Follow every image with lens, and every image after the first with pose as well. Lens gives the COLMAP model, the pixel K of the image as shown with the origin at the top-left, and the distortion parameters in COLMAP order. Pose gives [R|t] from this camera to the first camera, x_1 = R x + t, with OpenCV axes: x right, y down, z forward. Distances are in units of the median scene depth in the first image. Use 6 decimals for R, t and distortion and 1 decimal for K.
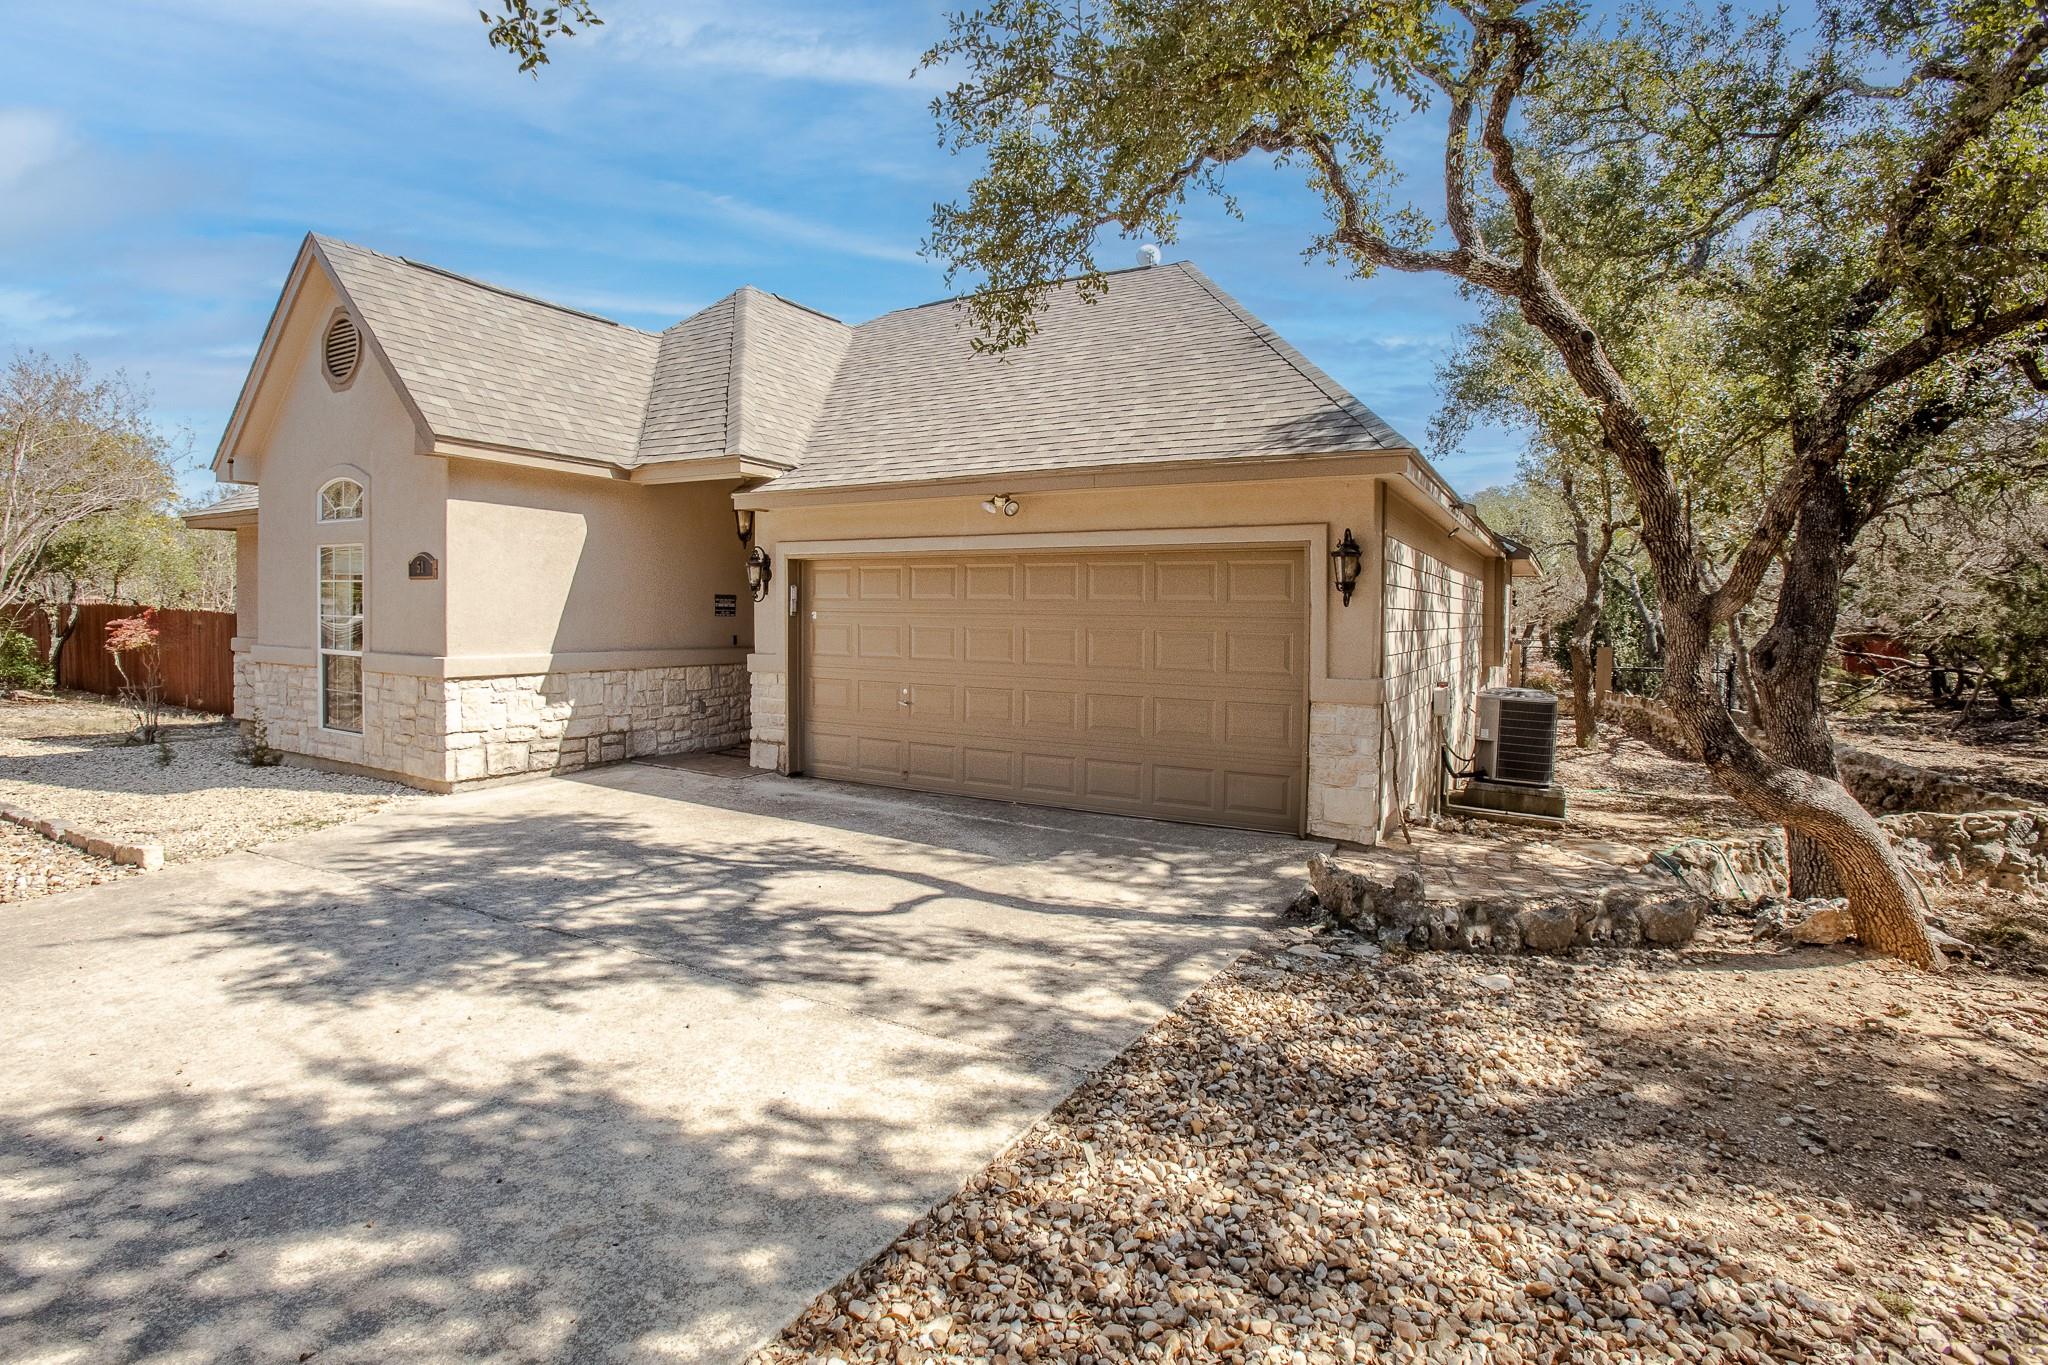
lens RADIAL K [[945.4, 0, 1024.1], [0, 945.4, 621.8], [0, 0, 1]] dist [-0.002455, -0.000655]
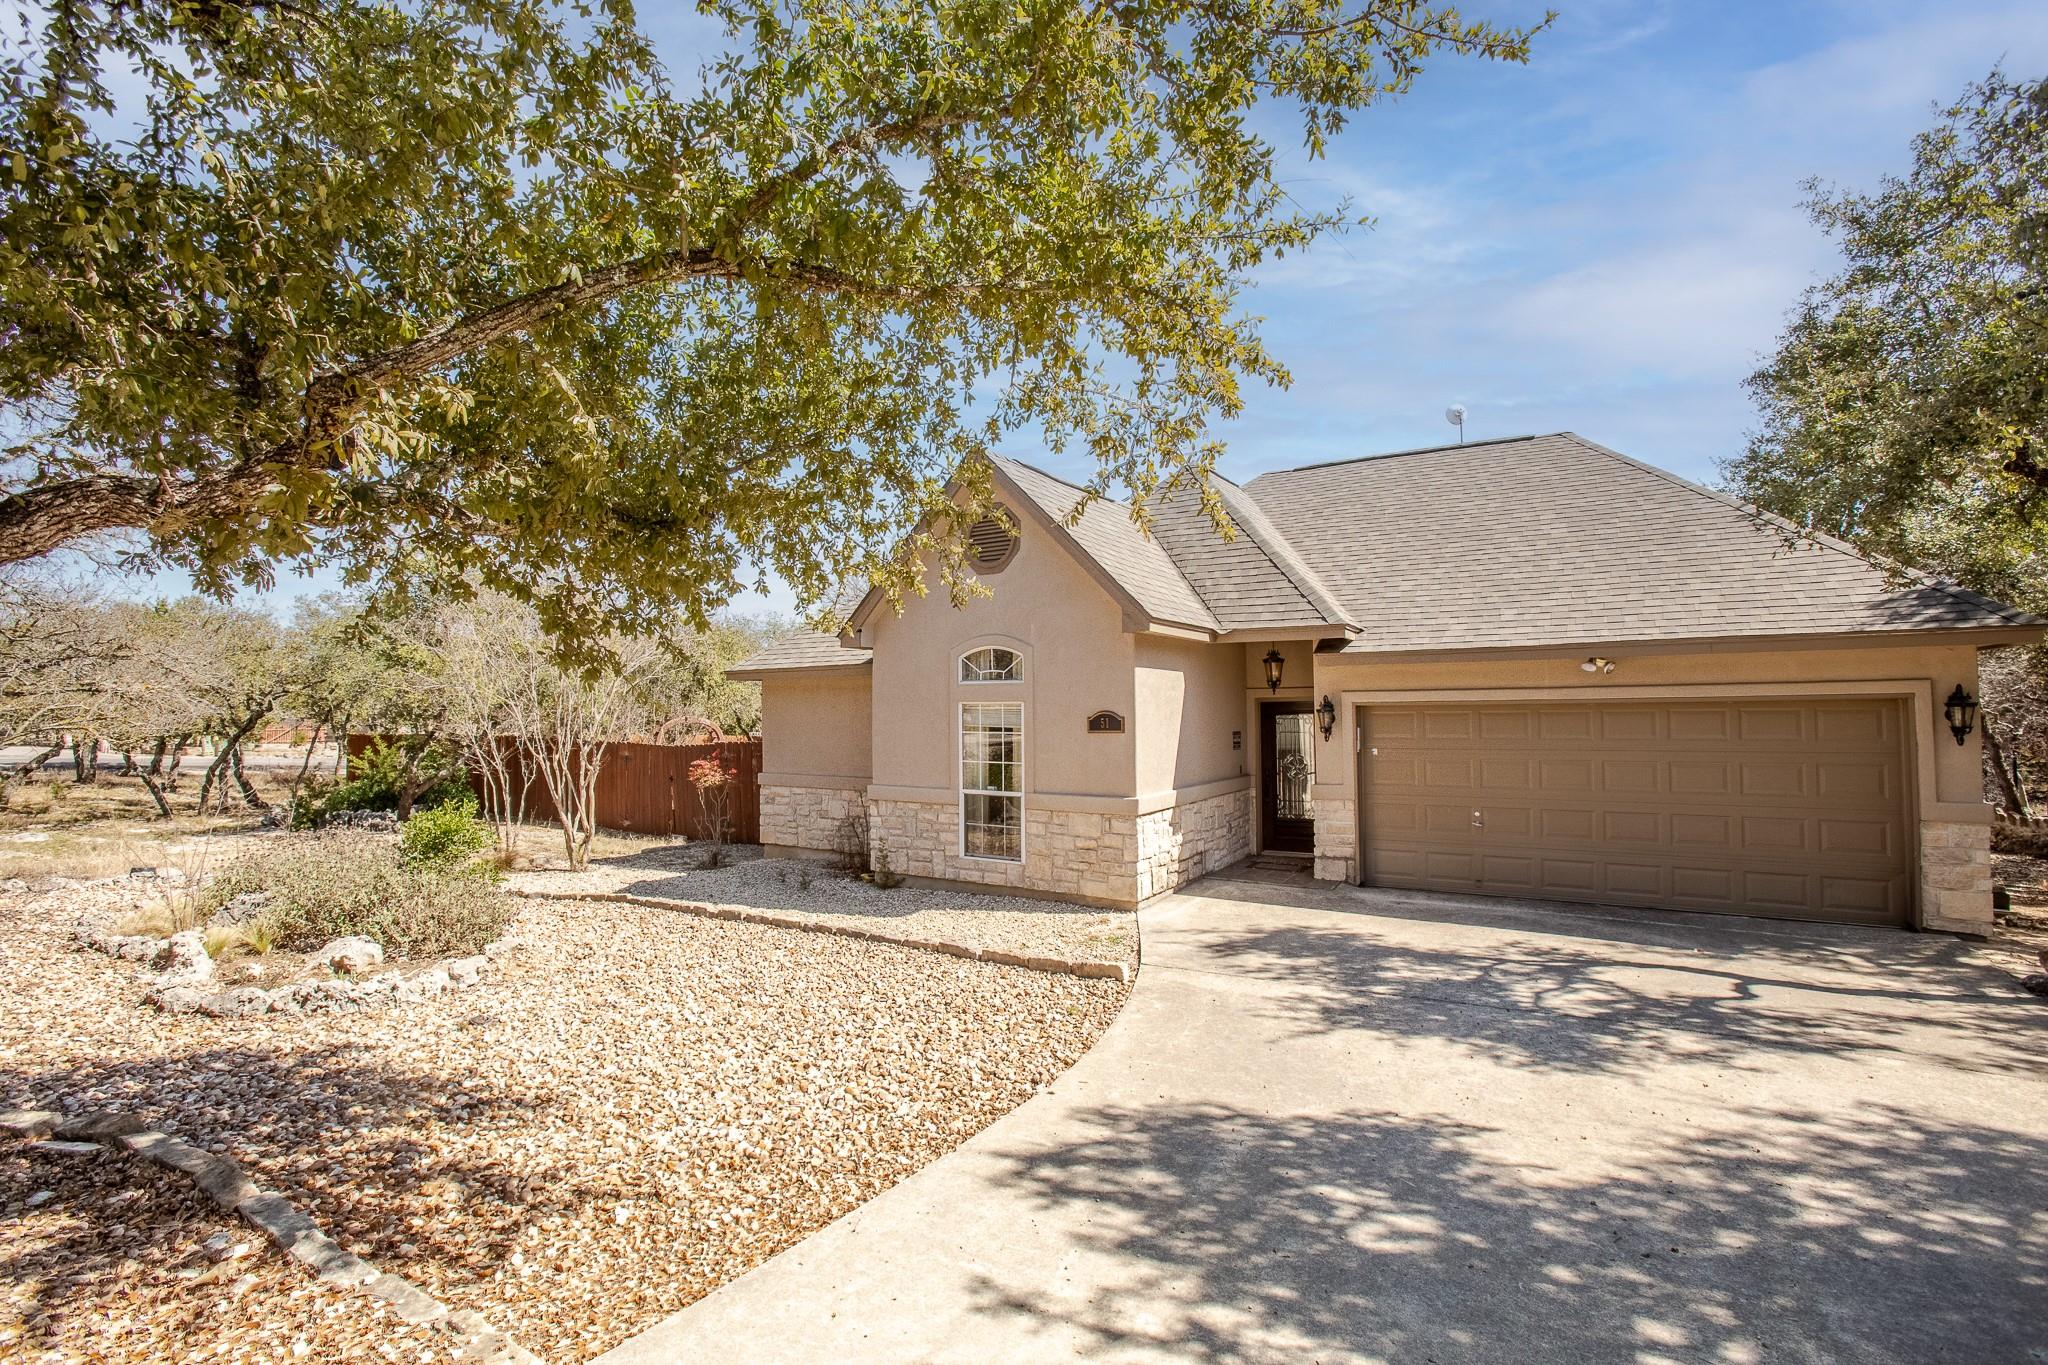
lens RADIAL K [[917.7, 0, 1024.0], [0, 917.7, 682.5], [0, 0, 1]] dist [-0.045716, 0.023253]
pose [[0.999766, -0.020660, 0.006451, -1.335342], [0.020852, 0.999294, -0.031241, -0.134262], [-0.005801, 0.031368, 0.999491, -0.310732]]
